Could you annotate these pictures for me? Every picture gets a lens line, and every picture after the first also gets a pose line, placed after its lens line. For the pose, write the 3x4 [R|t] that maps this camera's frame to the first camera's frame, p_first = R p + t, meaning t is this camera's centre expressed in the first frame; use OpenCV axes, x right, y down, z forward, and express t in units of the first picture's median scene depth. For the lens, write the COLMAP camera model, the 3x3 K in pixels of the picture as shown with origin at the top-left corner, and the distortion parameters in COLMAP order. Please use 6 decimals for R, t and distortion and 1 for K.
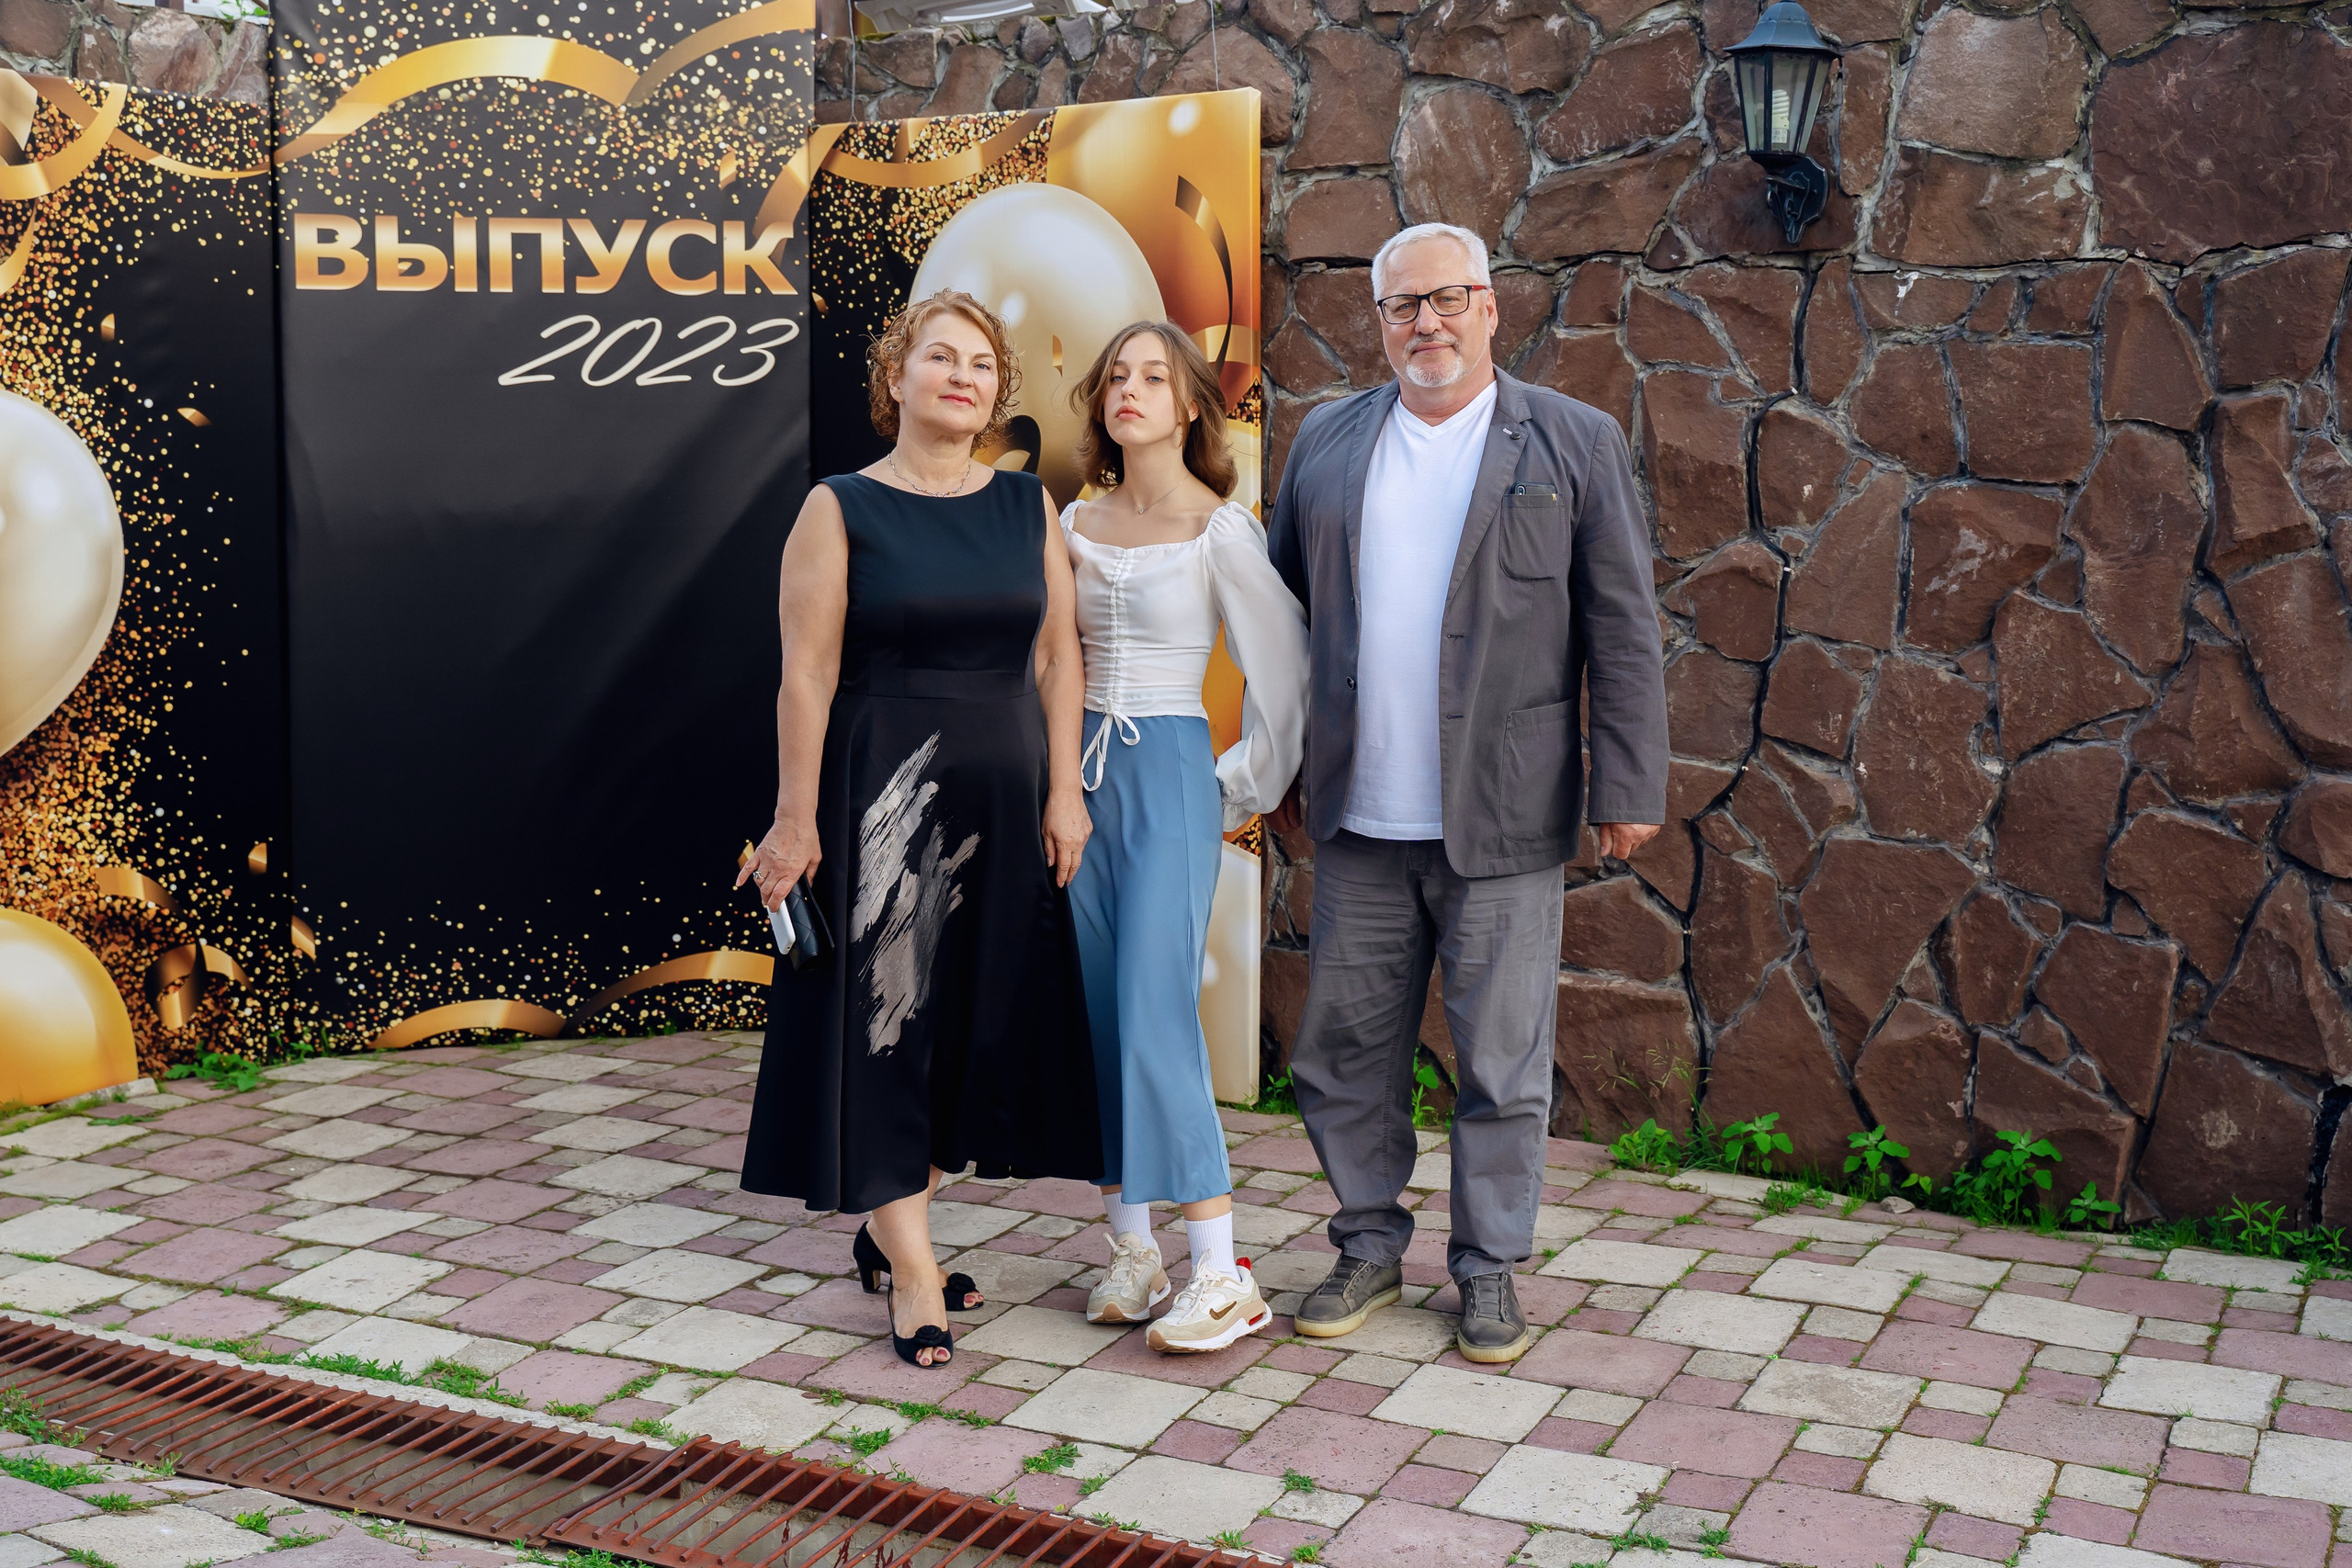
lens RADIAL K [[2861.2, 0, 1191.5], [0, 2861.2, 786.5], [0, 0, 1]] dist [-0.018258, 0.000000]
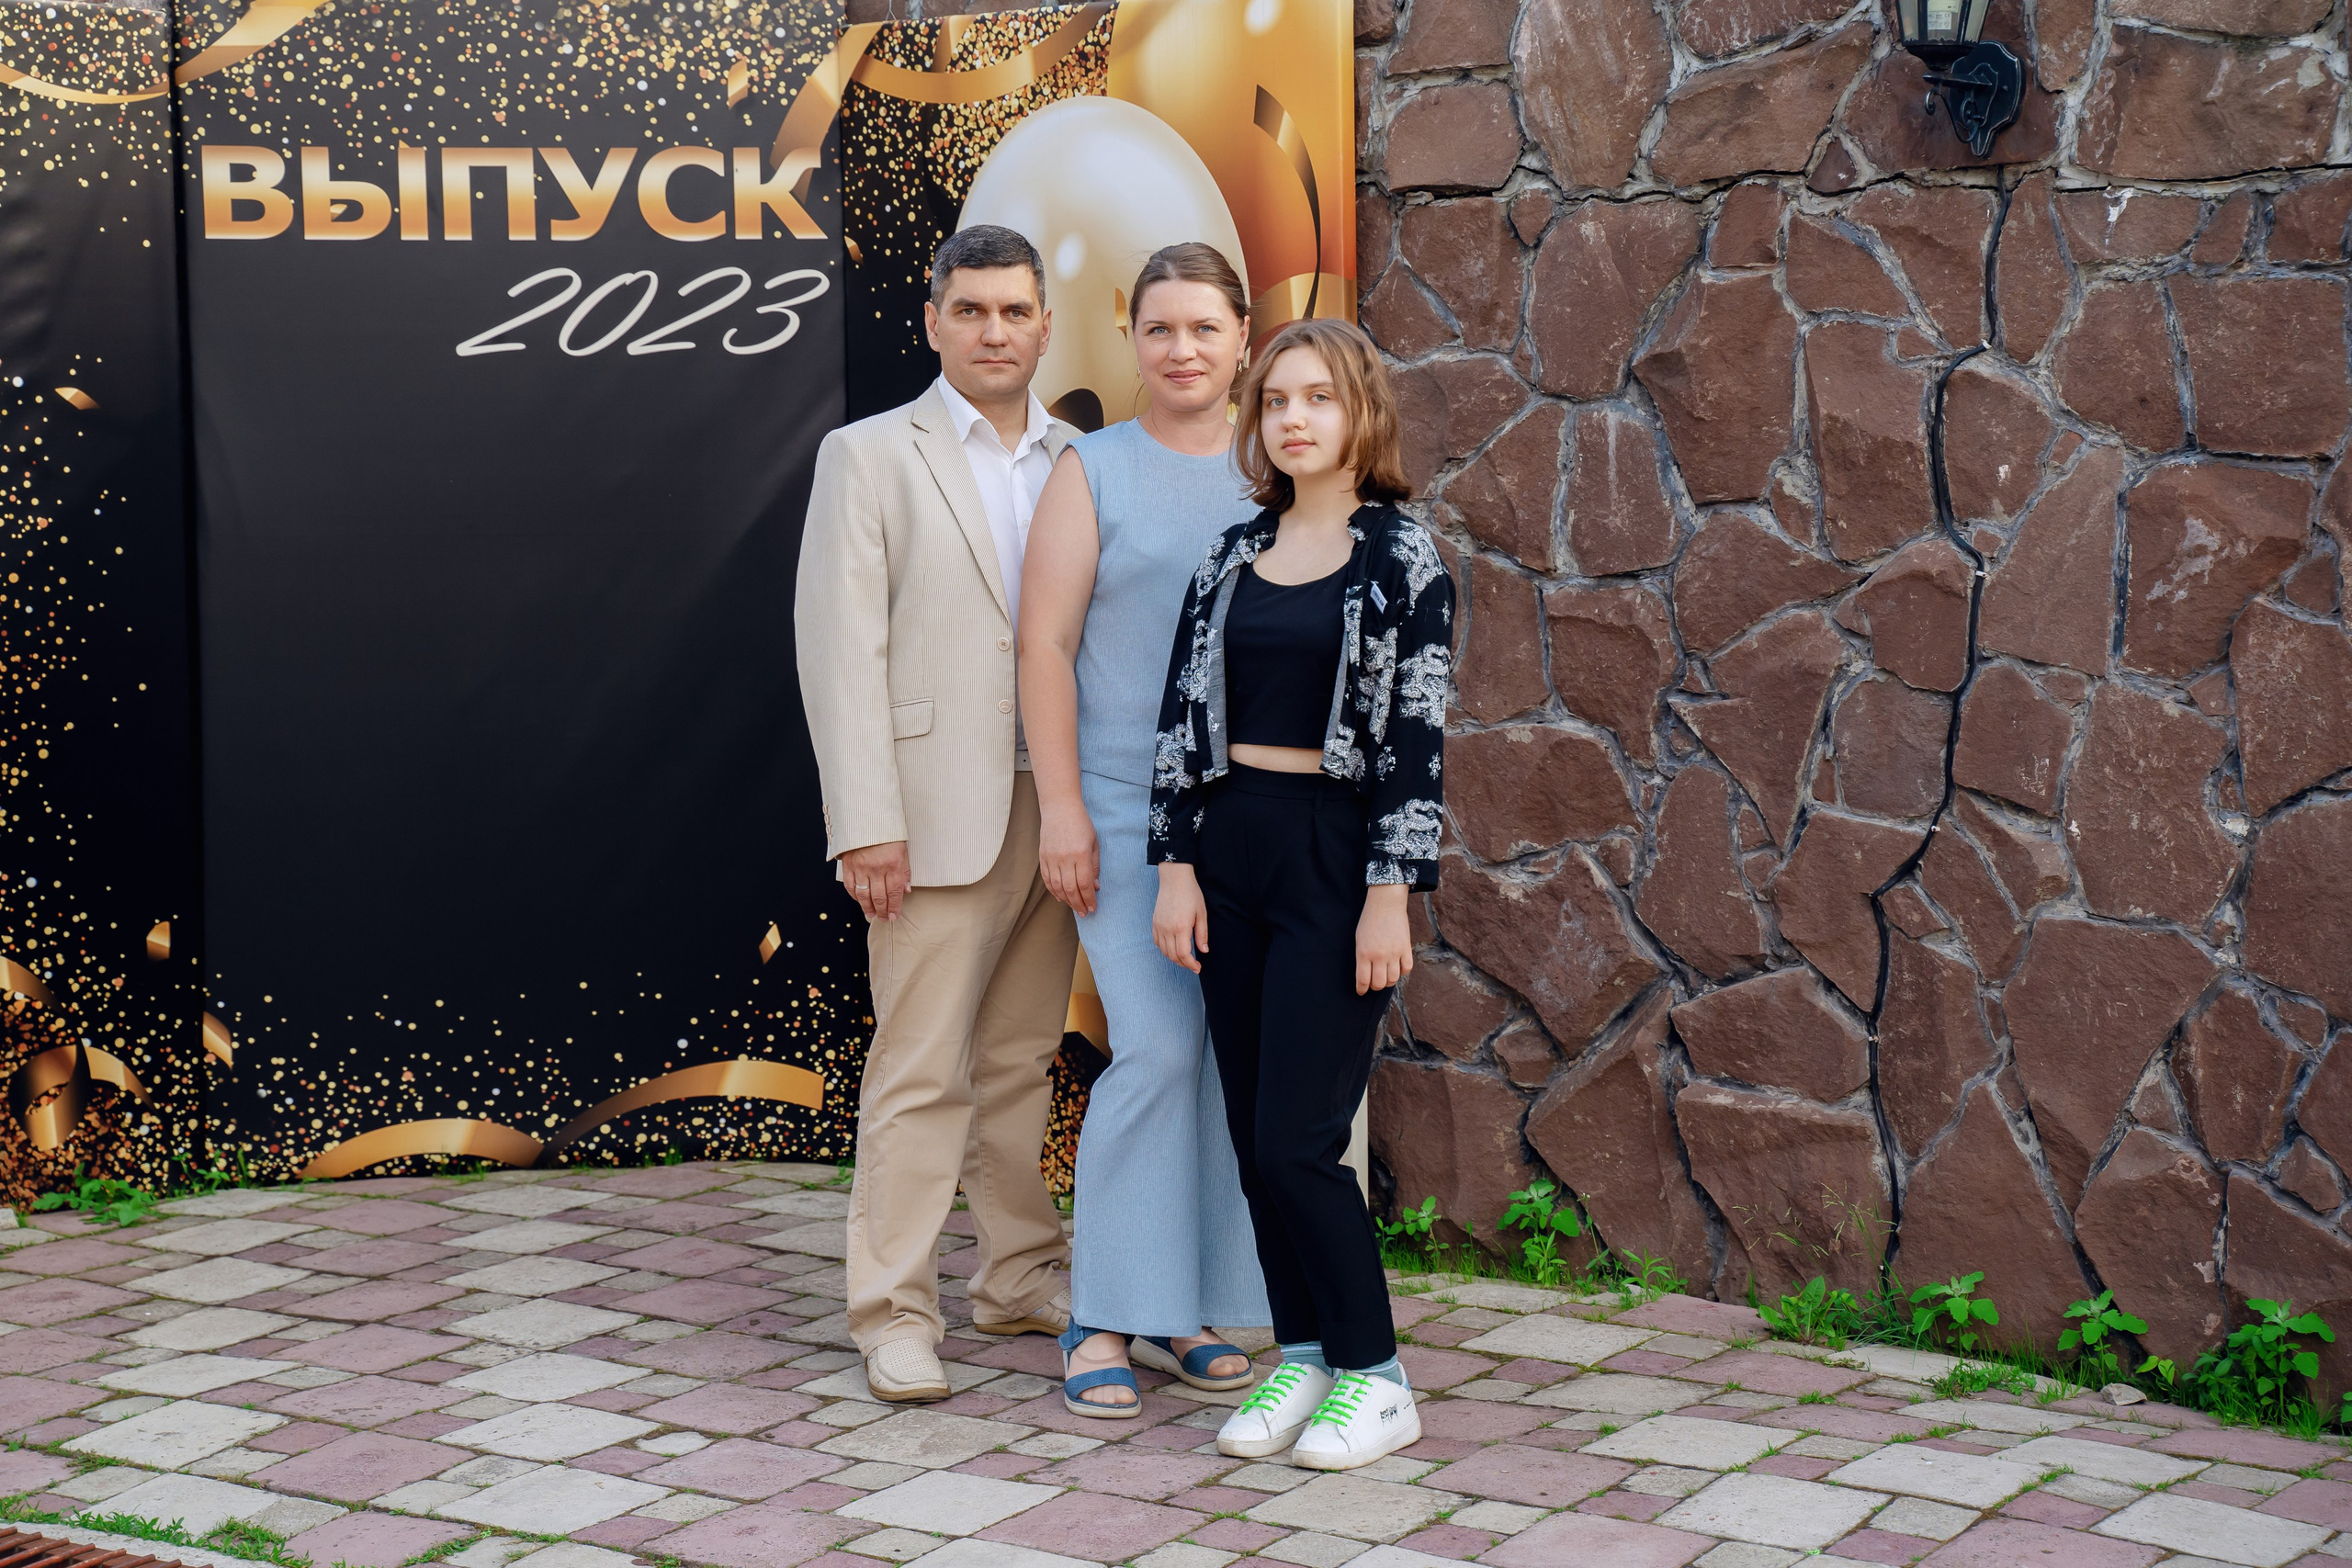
lens RADIAL K [[4119.6, 0, 1206.1], [0, 4119.6, 804.3], [0, 0, 1]] dist [0.217100, 0.000000]
pose [[0.988964, 0.000763, -0.148153, 0.142293], [-0.003801, 0.999788, -0.020228, 0.009302], [0.148106, 0.020568, 0.988758, -0.129842]]
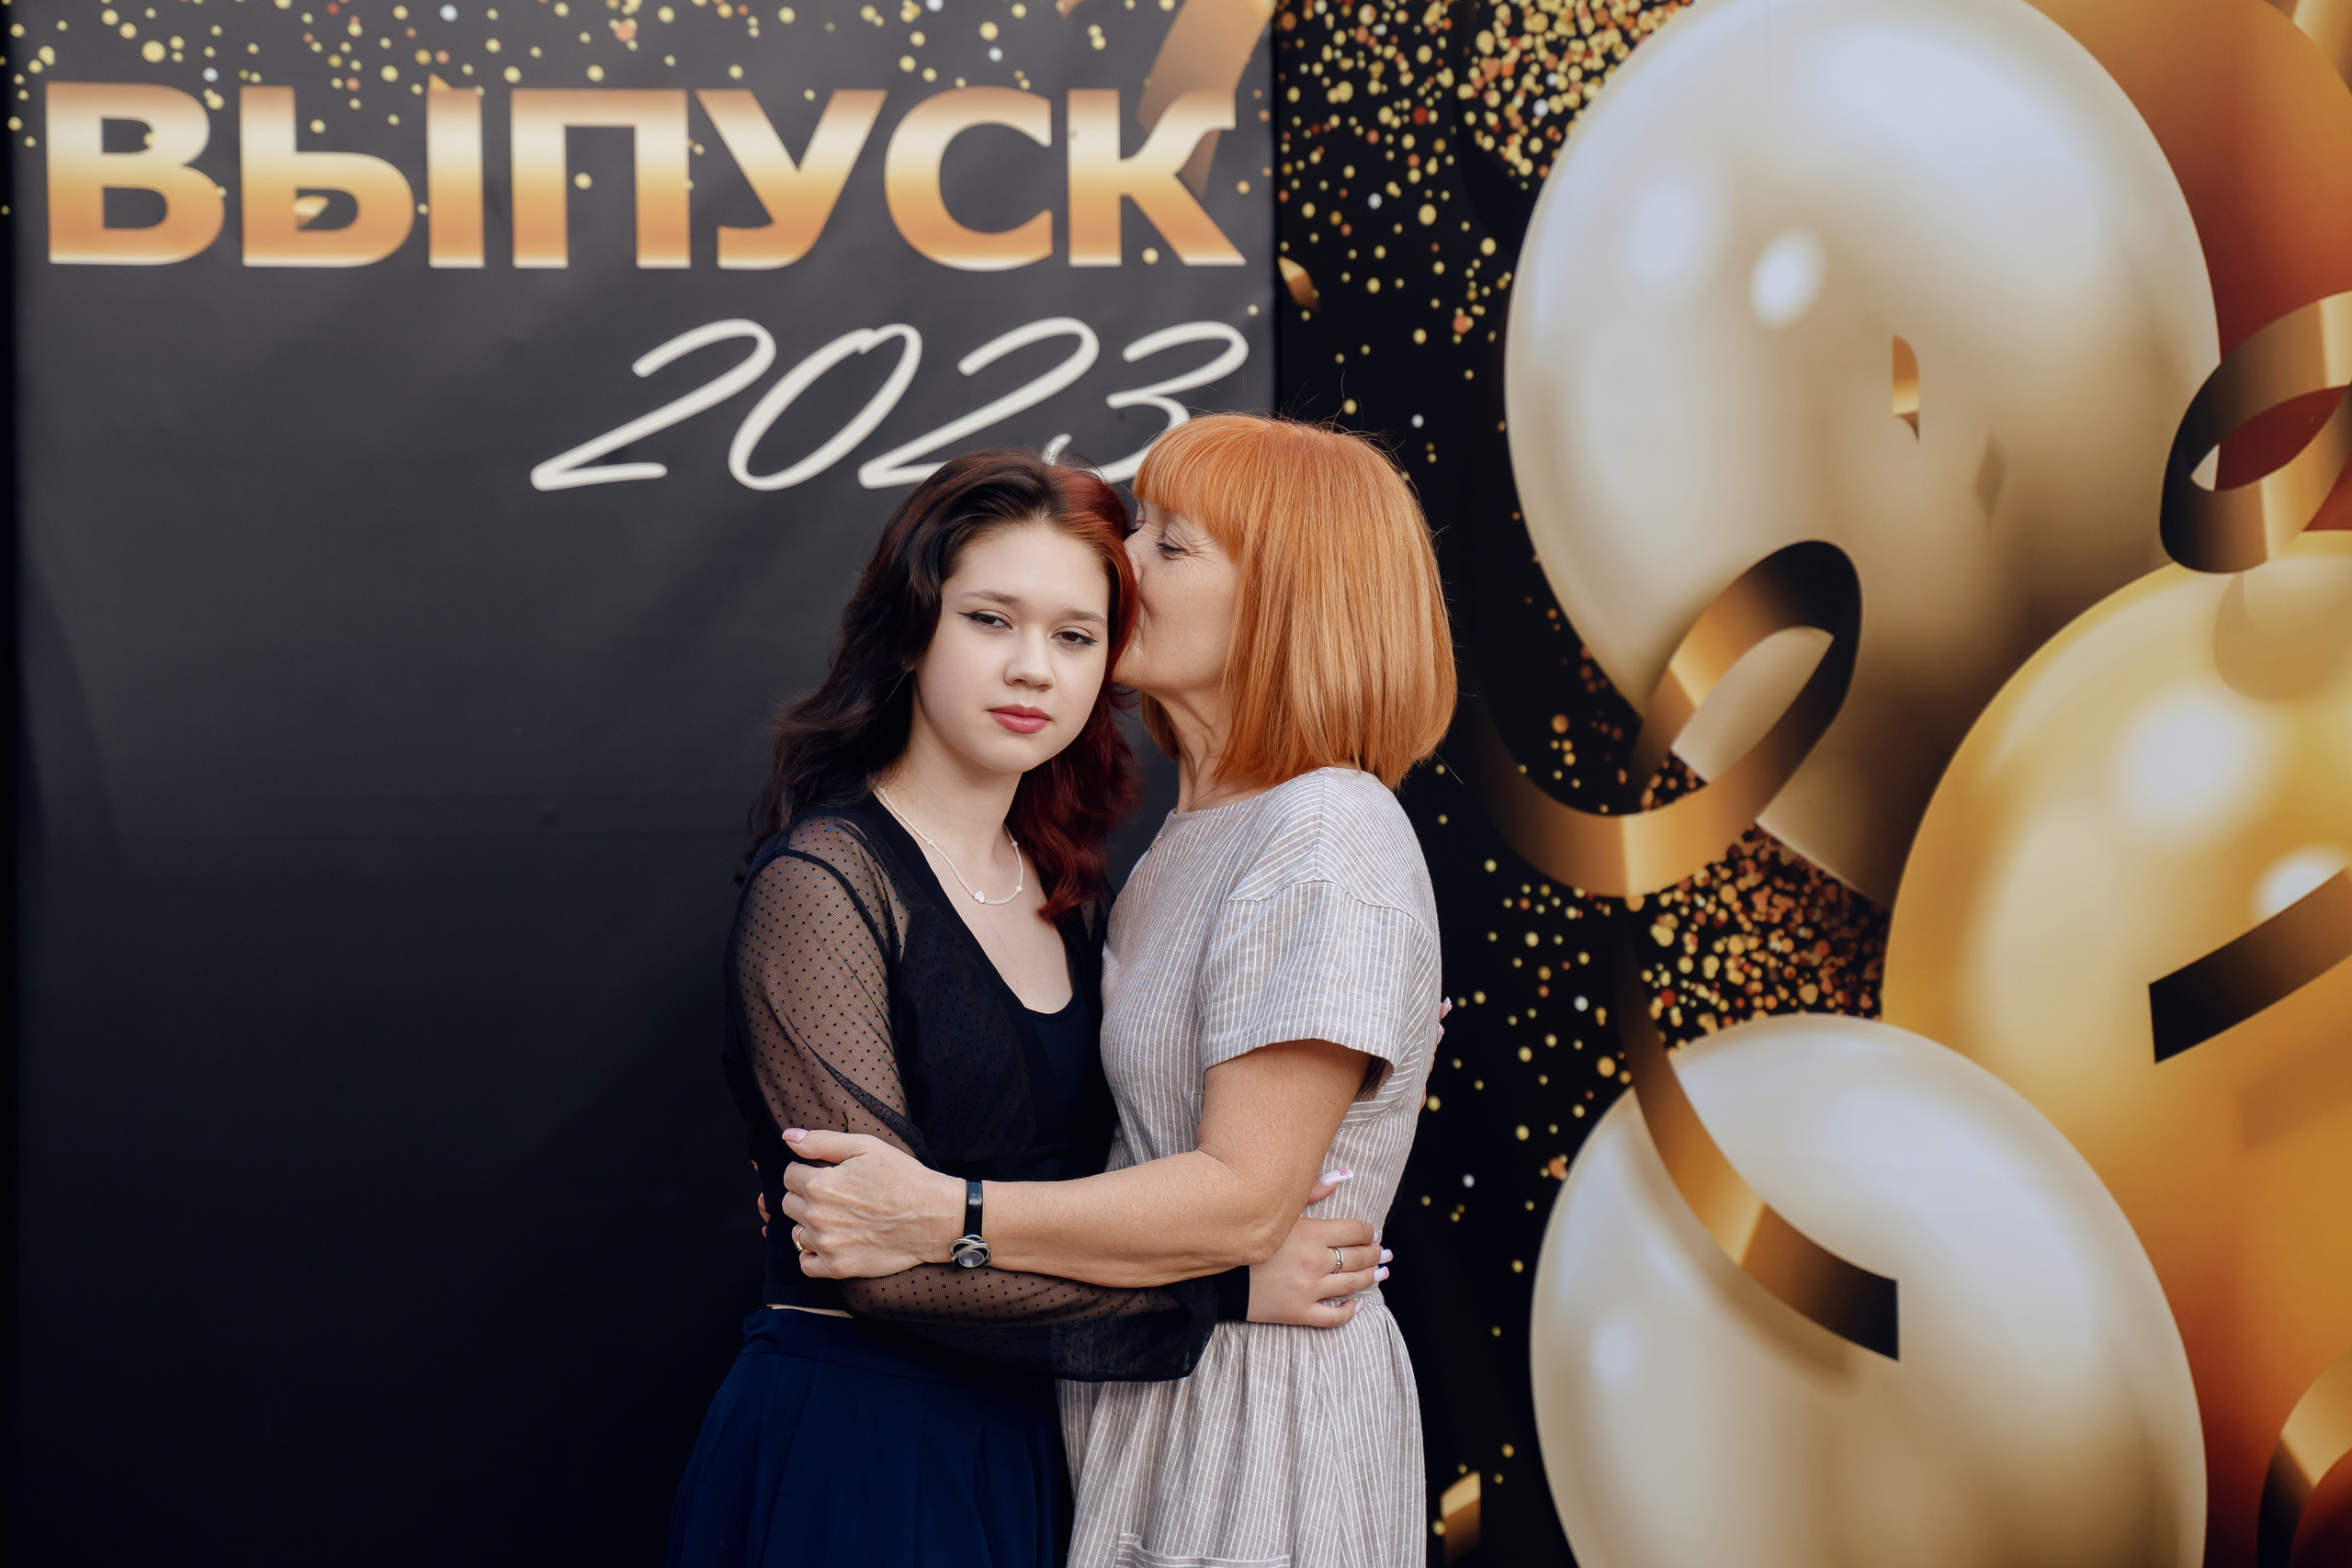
lens RADIAL K [[4951.7, 0, 1170.0], [0, 4951.7, 756.5], [0, 0, 1]] dist [0.261374, 0.000000]
pose [[0.990657, -0.010213, -0.135995, -0.052622], [-0.003152, 0.995211, -0.097700, -0.031434], [0.136341, 0.097216, 0.985880, 0.303262]]
